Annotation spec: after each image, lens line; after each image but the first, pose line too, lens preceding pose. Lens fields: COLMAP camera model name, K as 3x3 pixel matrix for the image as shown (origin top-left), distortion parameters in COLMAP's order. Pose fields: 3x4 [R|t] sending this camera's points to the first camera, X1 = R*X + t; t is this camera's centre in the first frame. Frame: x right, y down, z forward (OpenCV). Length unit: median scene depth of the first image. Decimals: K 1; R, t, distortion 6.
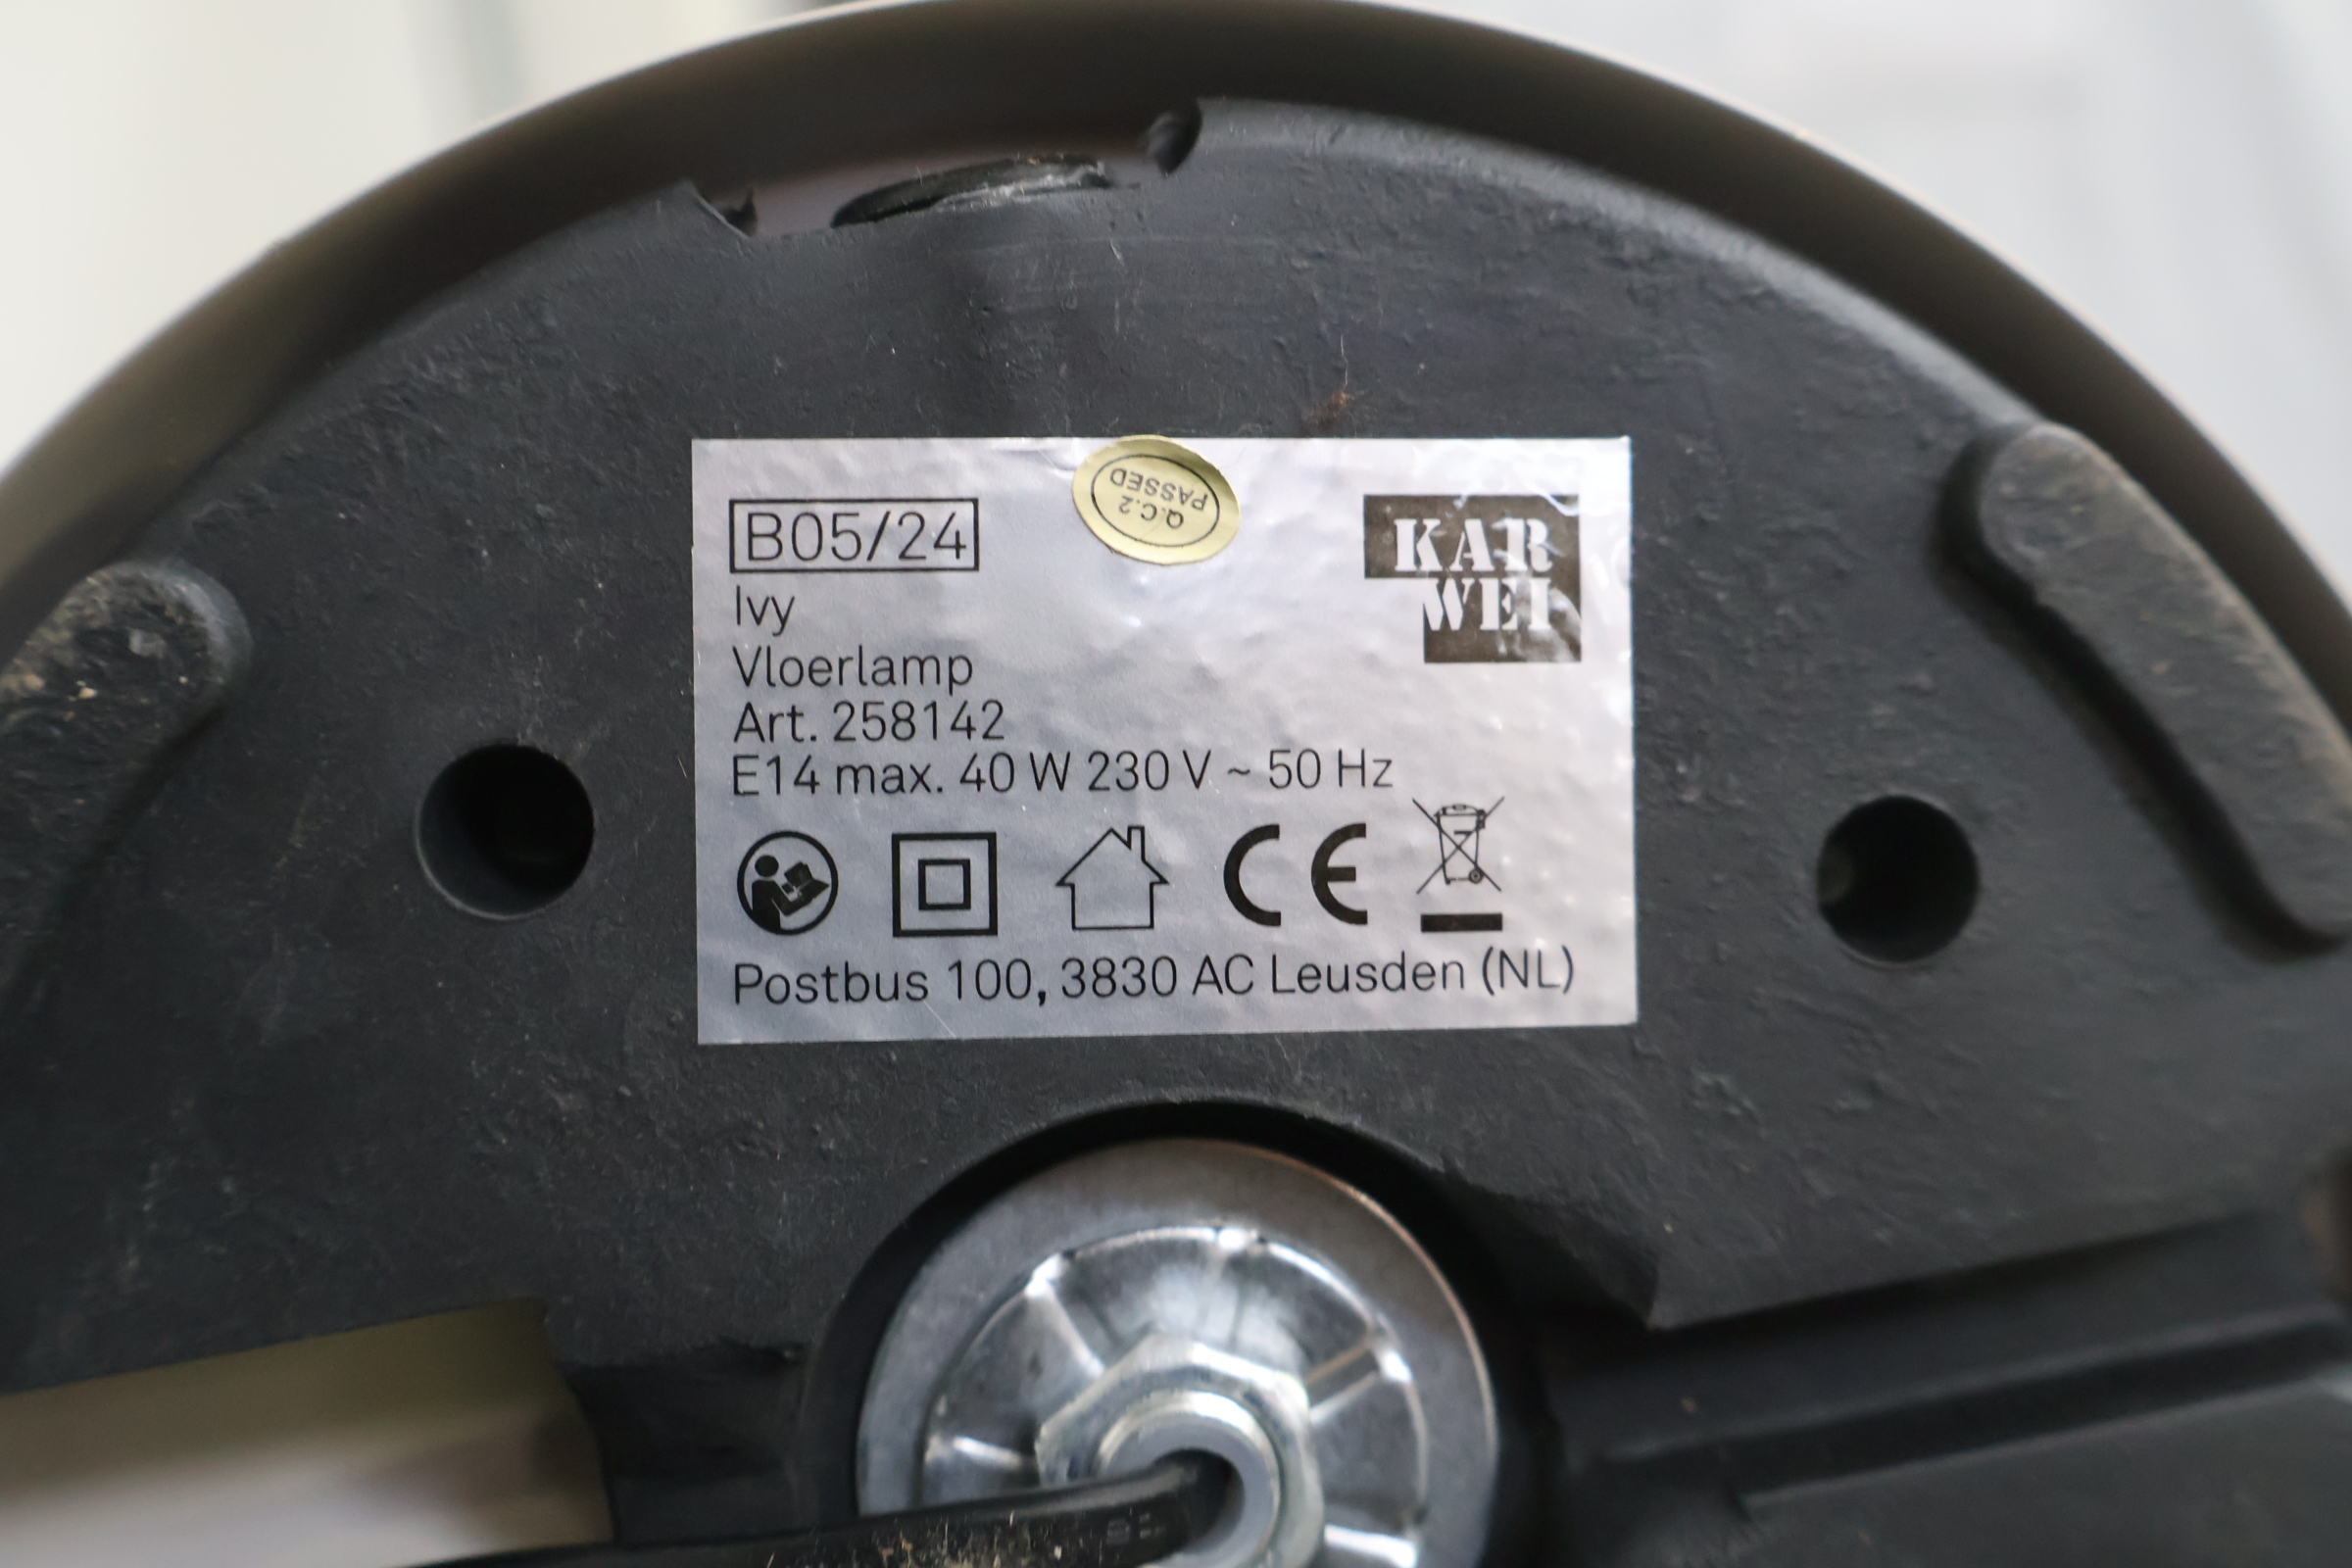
lens RADIAL K [[2224.5, 0, 1186.6], [0, 2224.5, 771.4], [0, 0, 1]] dist [-0.002426, 0.000000]
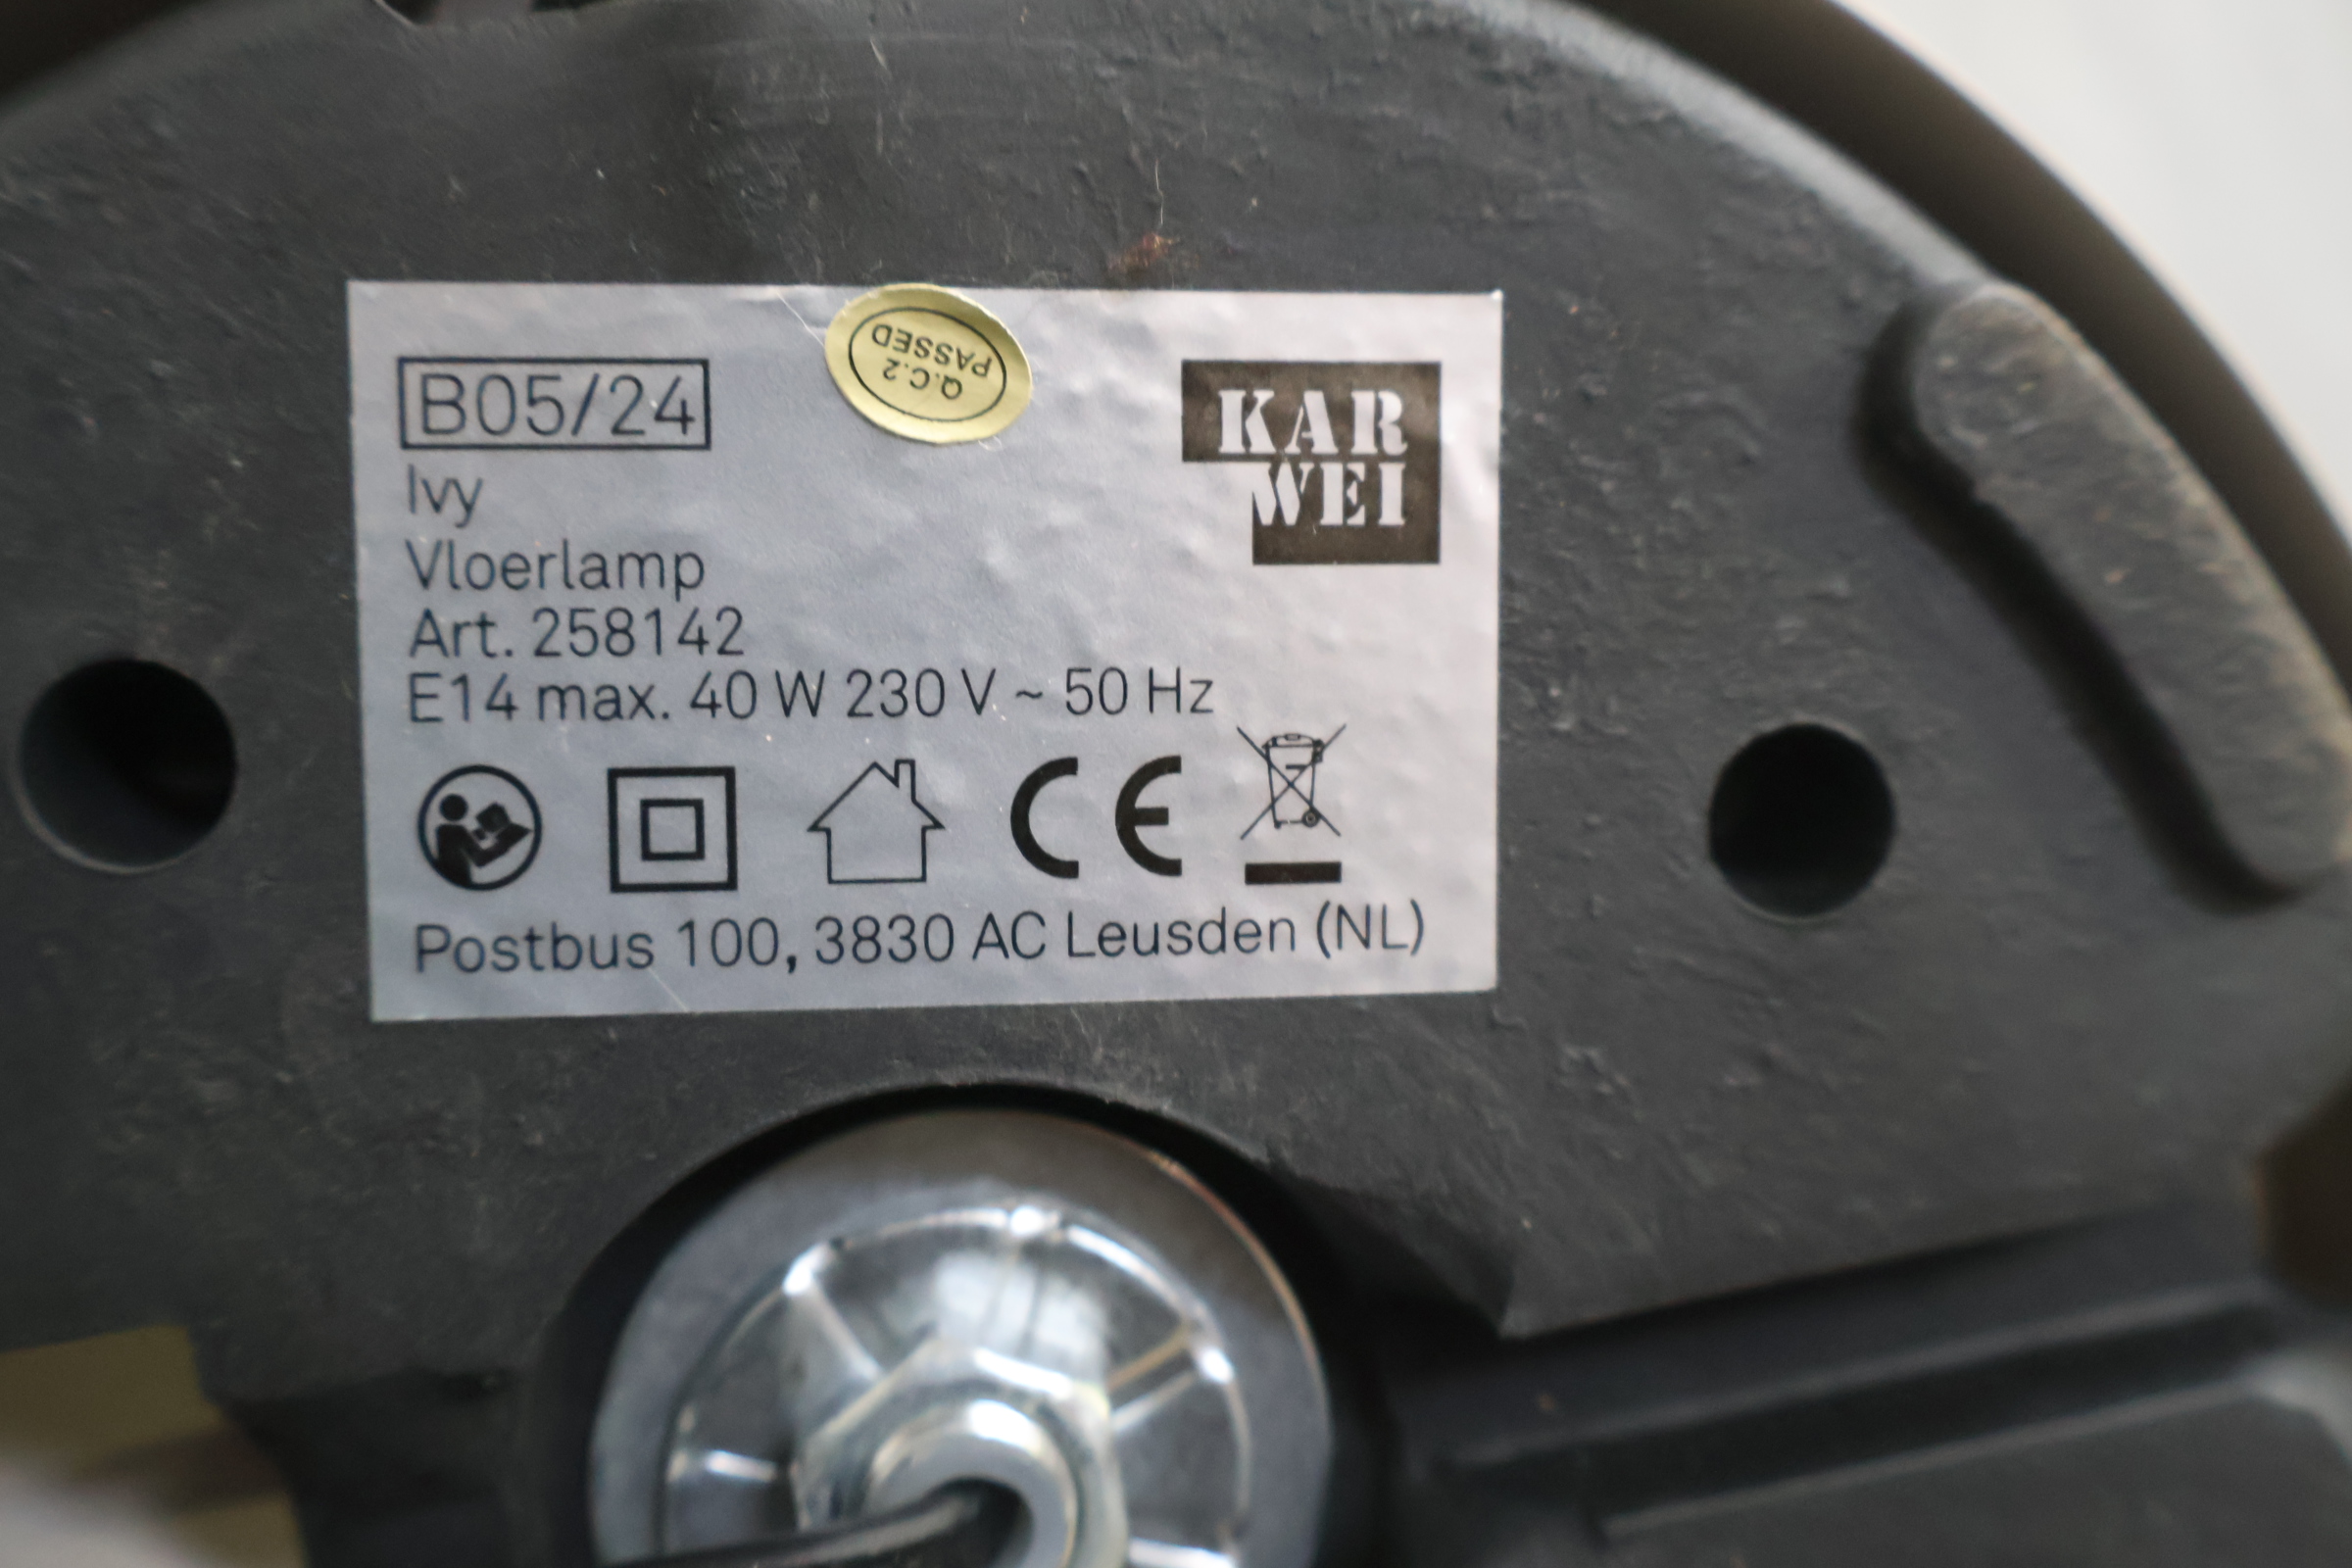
lens RADIAL K [[2224.5, 0, 1160.2], [0, 2224.5, 791.2], [0, 0, 1]] dist [-0.002426, 0.000000]
pose [[0.999014, 0.004723, 0.044153, 0.035734], [-0.008723, 0.995827, 0.090843, -0.039625], [-0.043540, -0.091138, 0.994886, 0.162998]]
